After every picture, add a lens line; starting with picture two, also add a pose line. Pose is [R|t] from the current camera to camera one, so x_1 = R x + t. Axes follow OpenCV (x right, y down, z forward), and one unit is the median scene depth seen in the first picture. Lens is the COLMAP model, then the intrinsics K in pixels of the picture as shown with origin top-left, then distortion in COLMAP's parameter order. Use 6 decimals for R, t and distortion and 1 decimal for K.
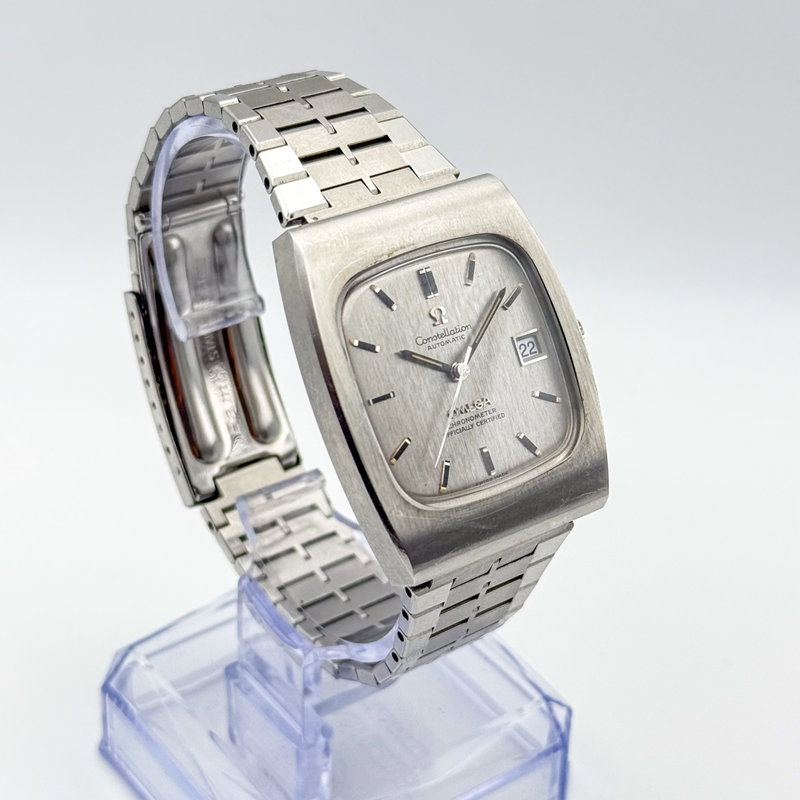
lens RADIAL K [[1976.5, 0, 400.0], [0, 1976.5, 400.0], [0, 0, 1]] dist [0.066294, 0.015836]
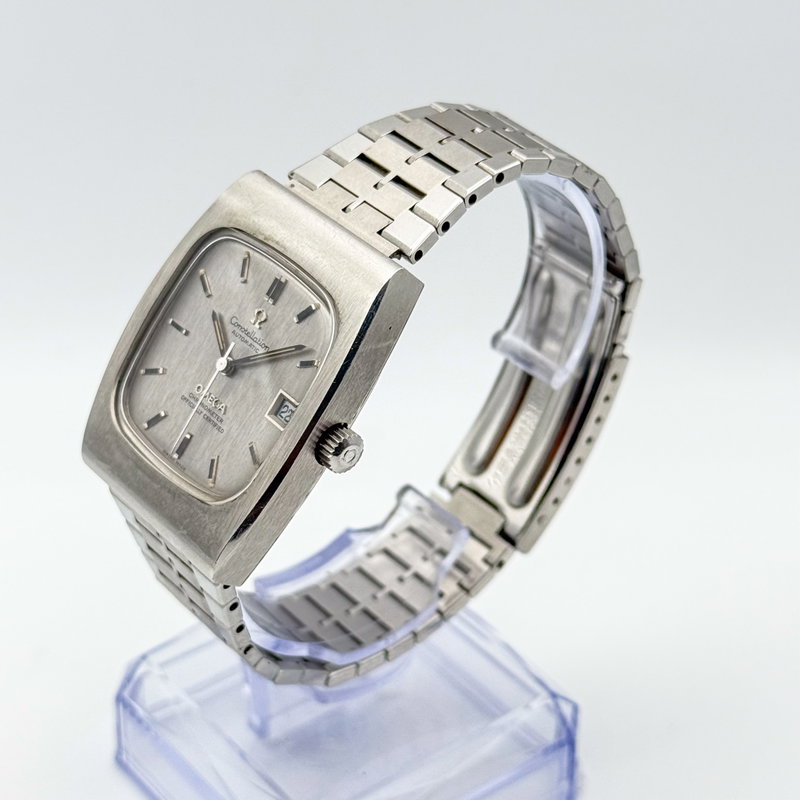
lens RADIAL K [[1976.5, 0, 400.0], [0, 1976.5, 400.0], [0, 0, 1]] dist [0.066294, 0.015836]
pose [[0.041047, 0.513992, -0.856812, 0.888518], [-0.577186, 0.712177, 0.399576, -0.447185], [0.815581, 0.478138, 0.325902, 0.721740]]
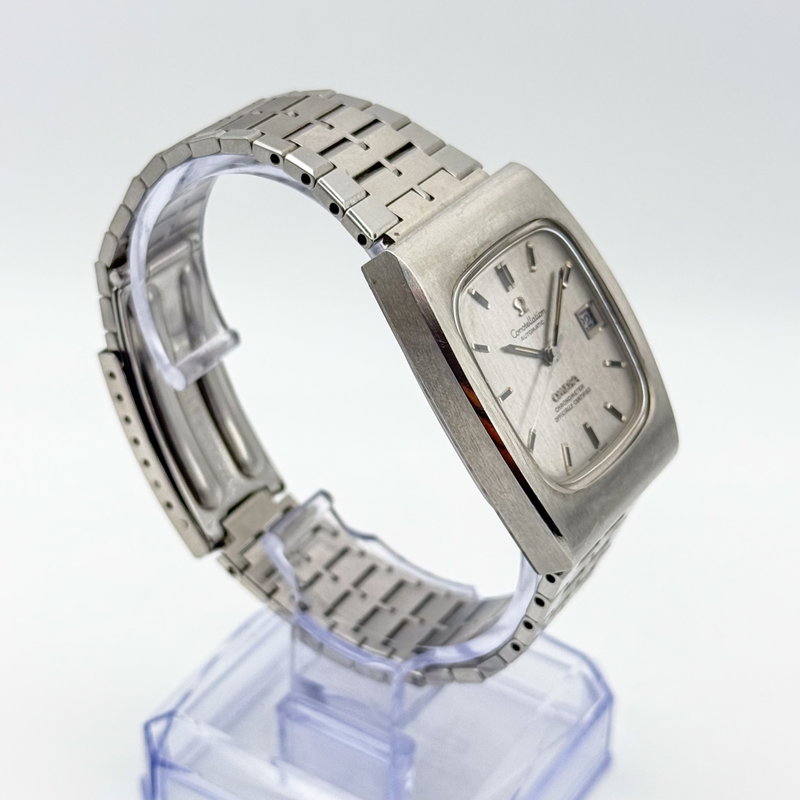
lens RADIAL K [[1976.5, 0, 400.0], [0, 1976.5, 400.0], [0, 0, 1]] dist [0.066294, 0.015836]
pose [[0.927509, -0.207232, 0.311100, -0.351793], [0.204596, 0.977968, 0.041471, -0.048568], [-0.312839, 0.025185, 0.949472, 0.054195]]
